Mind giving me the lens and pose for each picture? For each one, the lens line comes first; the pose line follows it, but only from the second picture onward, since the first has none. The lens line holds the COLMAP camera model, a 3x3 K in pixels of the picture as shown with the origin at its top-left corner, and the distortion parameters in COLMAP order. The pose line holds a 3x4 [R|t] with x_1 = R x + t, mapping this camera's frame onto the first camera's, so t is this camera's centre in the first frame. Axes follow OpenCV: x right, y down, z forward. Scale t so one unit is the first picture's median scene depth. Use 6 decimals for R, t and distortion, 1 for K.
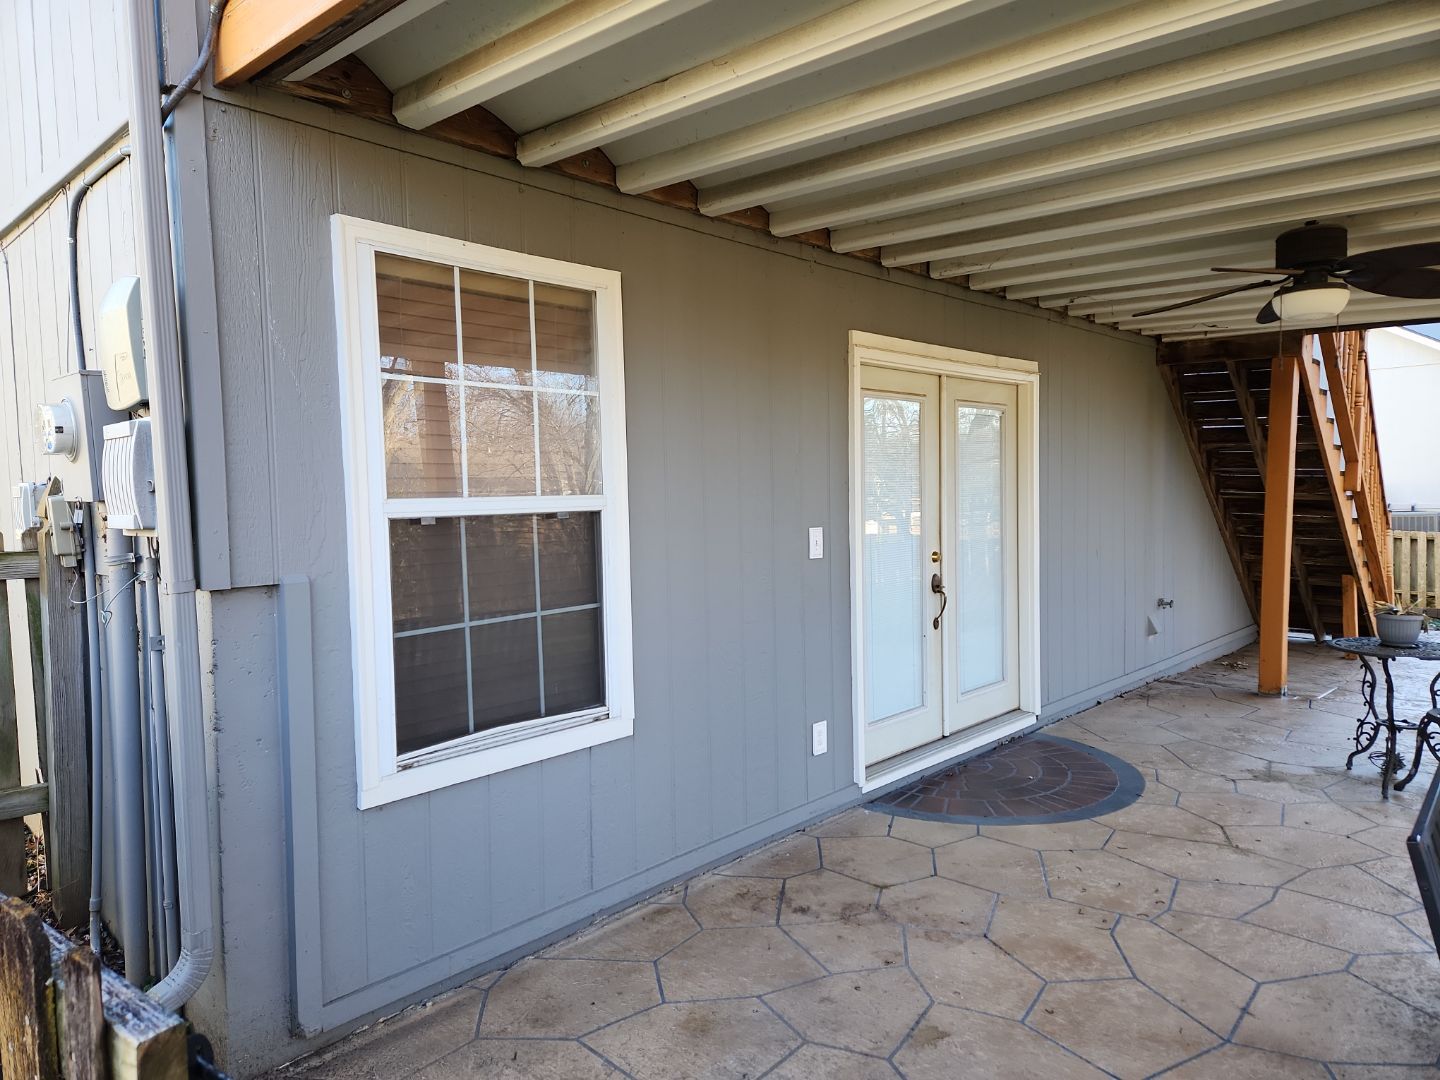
lens RADIAL K [[950.9, 0, 720.8], [0, 950.9, 557.8], [0, 0, 1]] dist [0.095255, -0.086853]
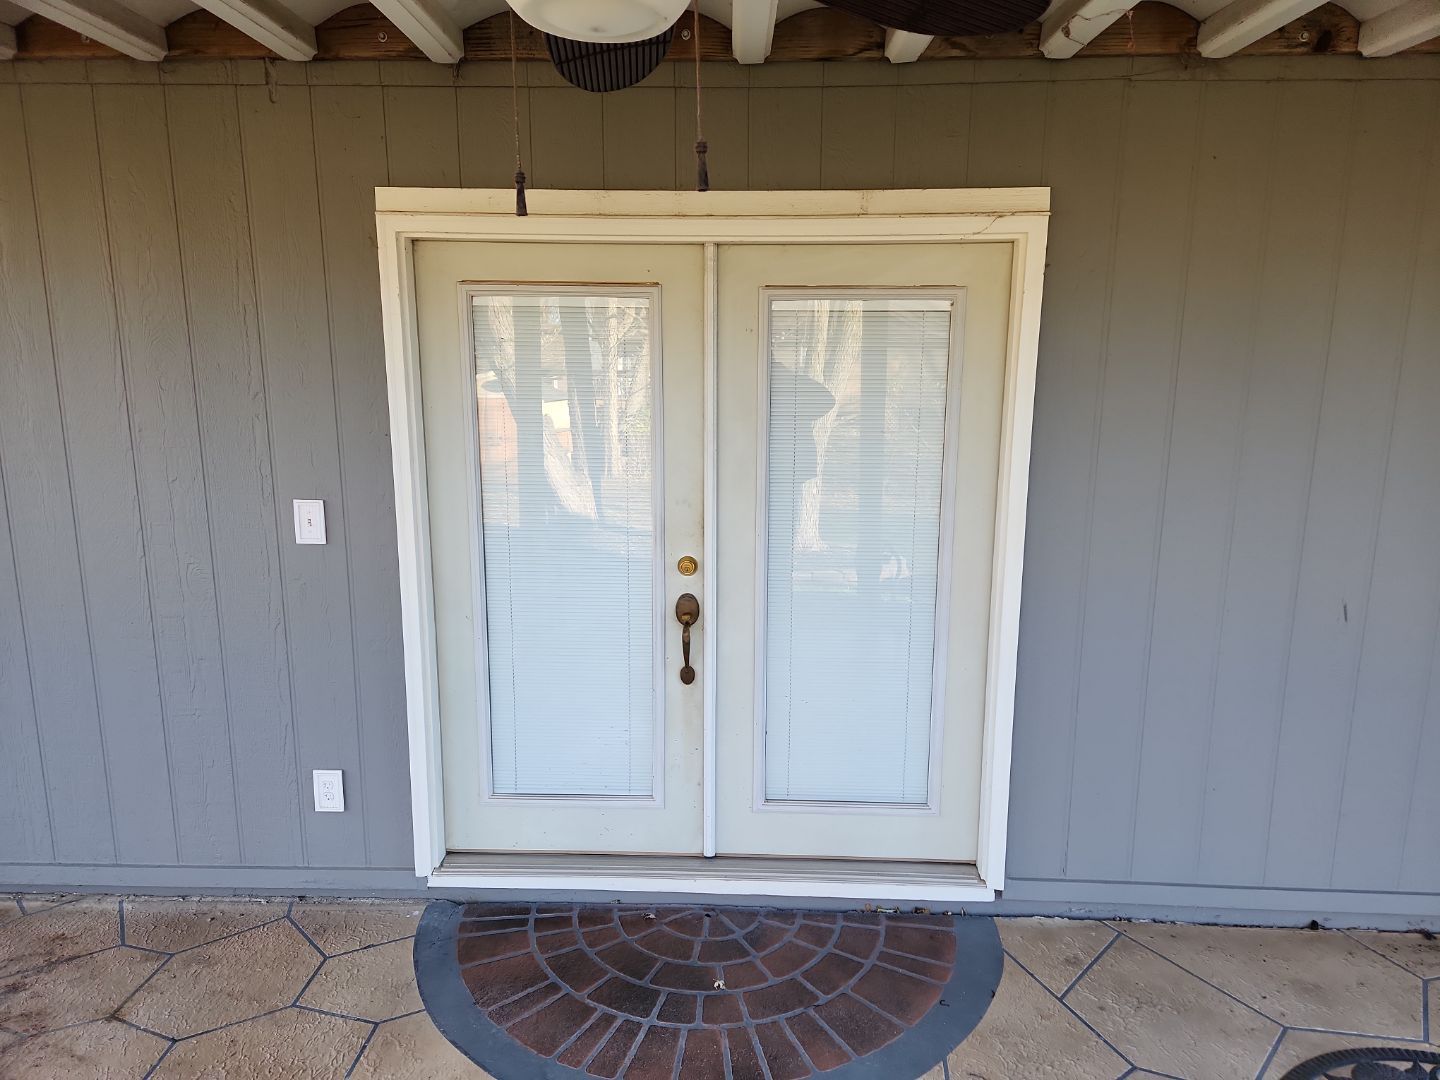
lens RADIAL K [[950.9, 0, 720.8], [0, 950.9, 557.8], [0, 0, 1]] dist [0.095255, -0.086853]
pose [[0.659161, 0.167111, -0.733199, 0.678992], [-0.070723, 0.984451, 0.160794, -0.102962], [0.748669, -0.054135, 0.660730, 0.633946]]
